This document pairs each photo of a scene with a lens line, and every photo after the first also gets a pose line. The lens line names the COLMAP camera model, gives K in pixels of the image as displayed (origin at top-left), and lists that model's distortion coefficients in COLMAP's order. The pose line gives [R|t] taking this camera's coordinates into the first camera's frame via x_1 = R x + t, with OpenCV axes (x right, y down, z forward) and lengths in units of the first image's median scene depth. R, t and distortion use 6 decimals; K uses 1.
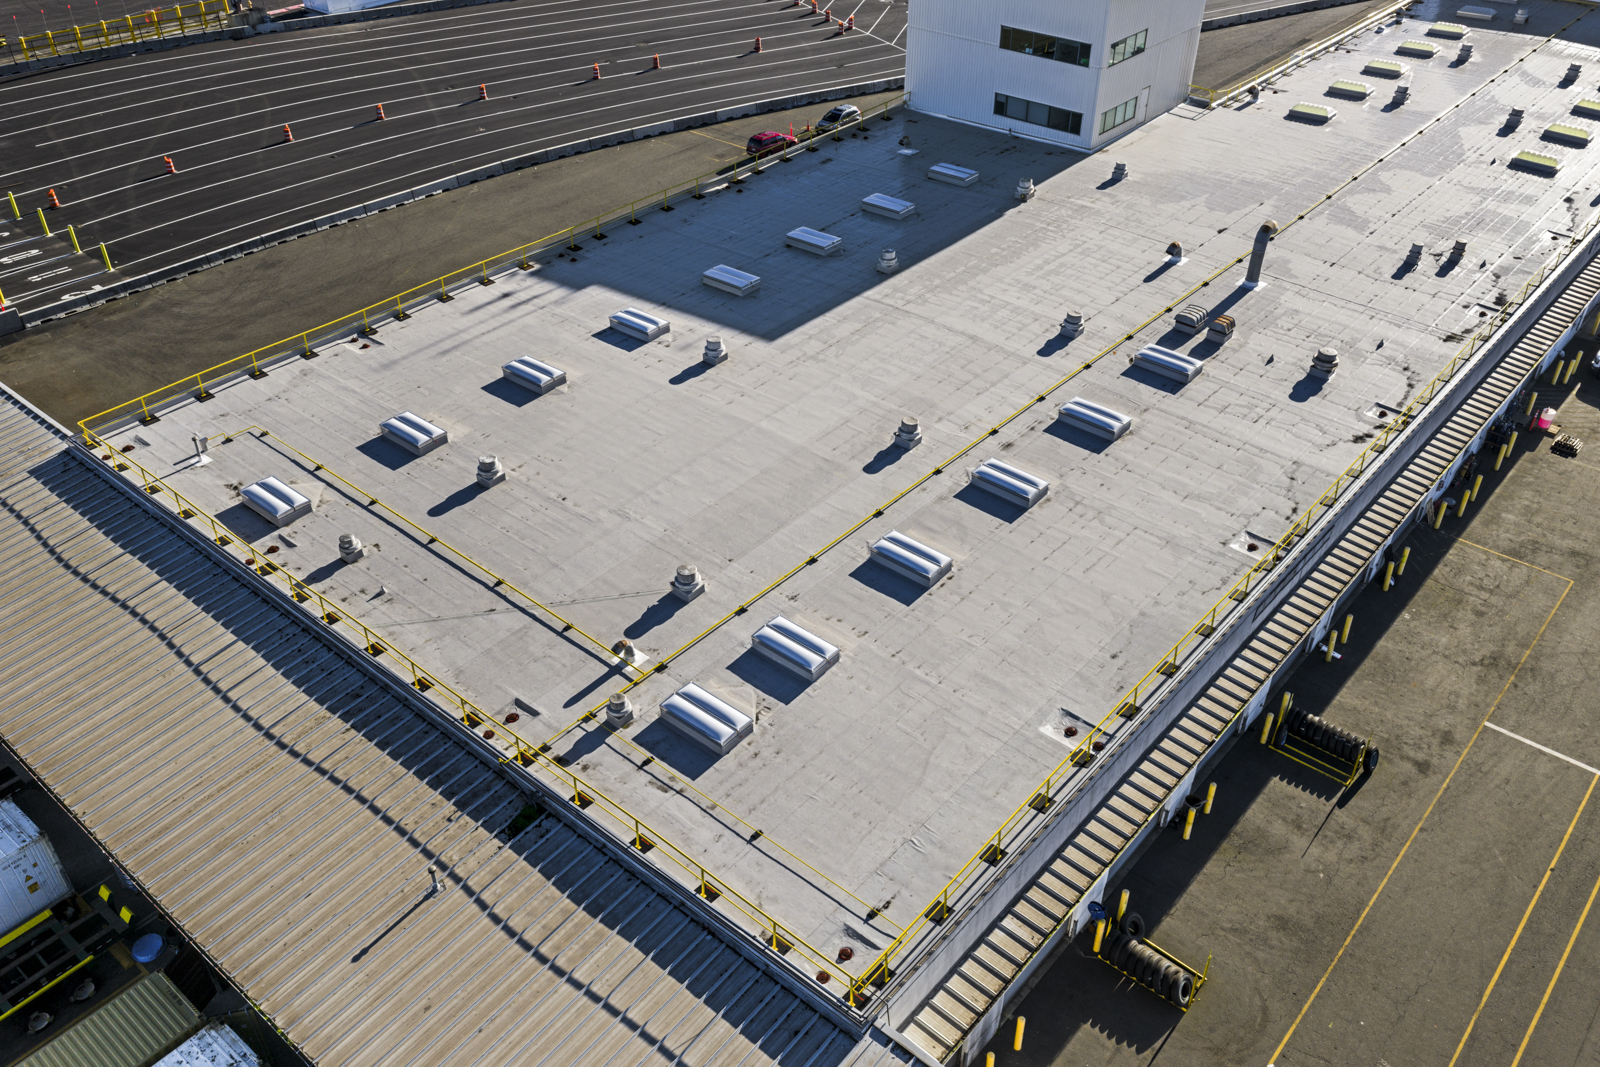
lens RADIAL K [[1310.3, 0, 799.6], [0, 1310.3, 540.9], [0, 0, 1]] dist [0.020837, -0.025983]
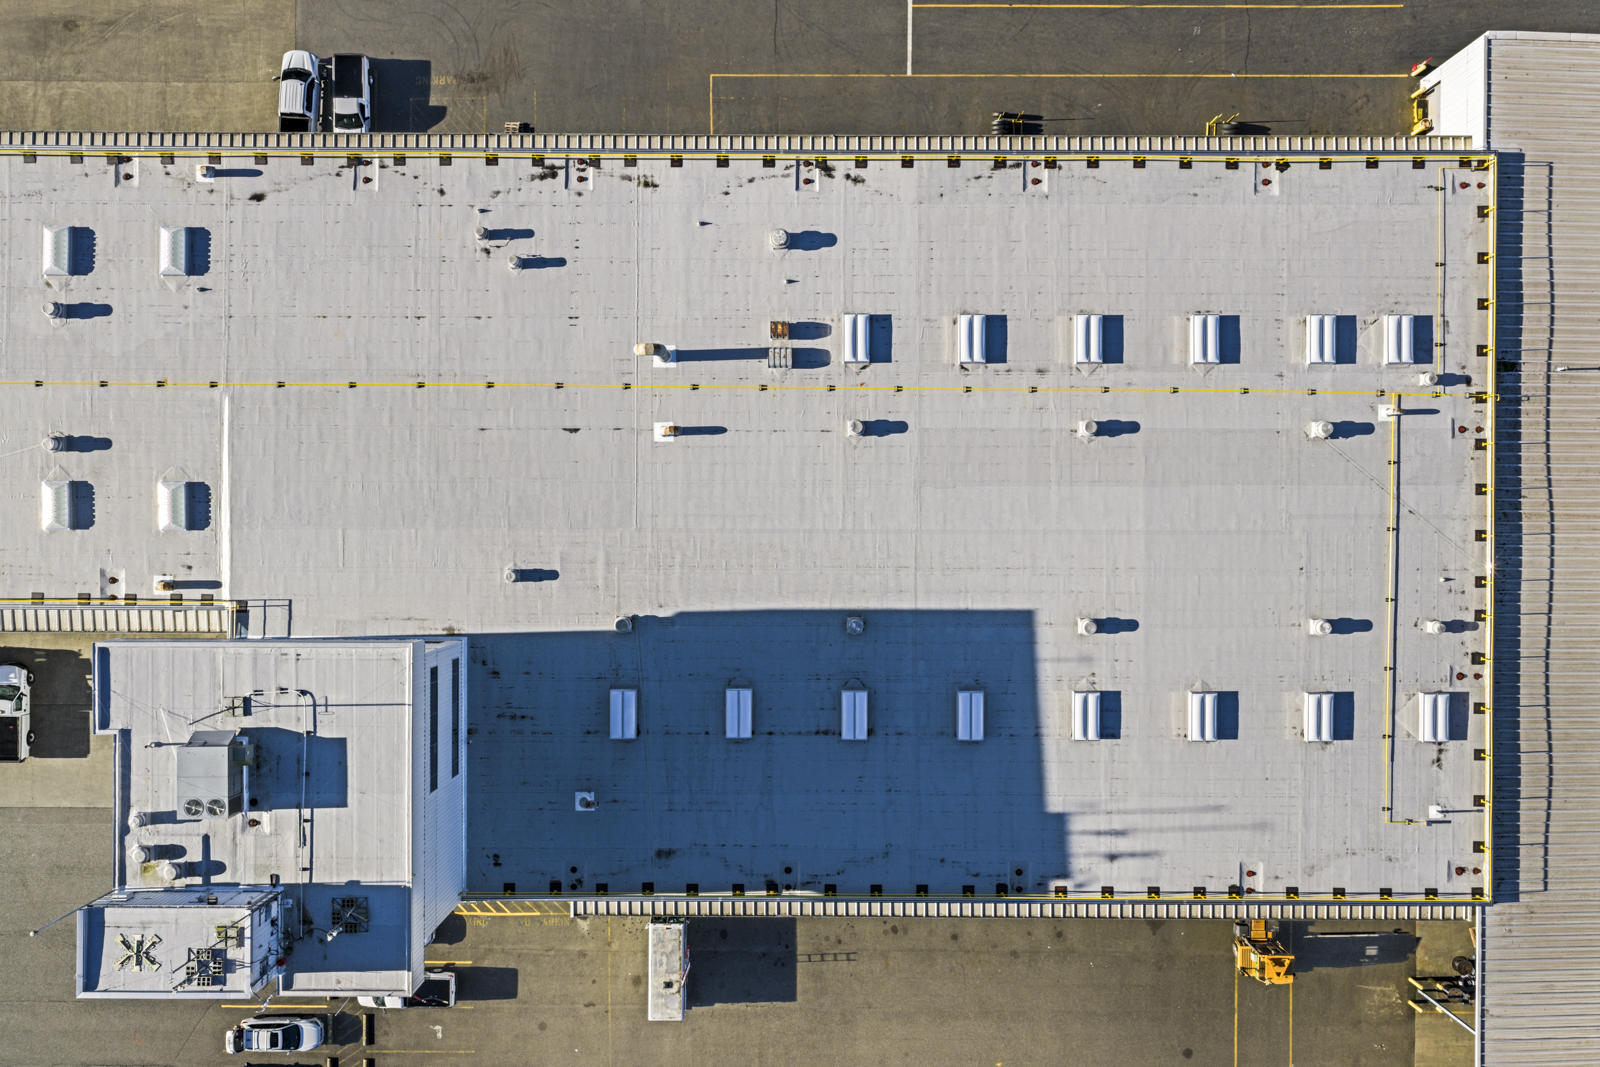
lens RADIAL K [[1310.3, 0, 807.4], [0, 1310.3, 527.8], [0, 0, 1]] dist [0.020837, -0.025983]
pose [[-0.648219, -0.761452, -0.001830, 0.139795], [0.453972, -0.388390, 0.801912, -0.953457], [-0.611328, 0.518984, 0.597439, 0.303694]]
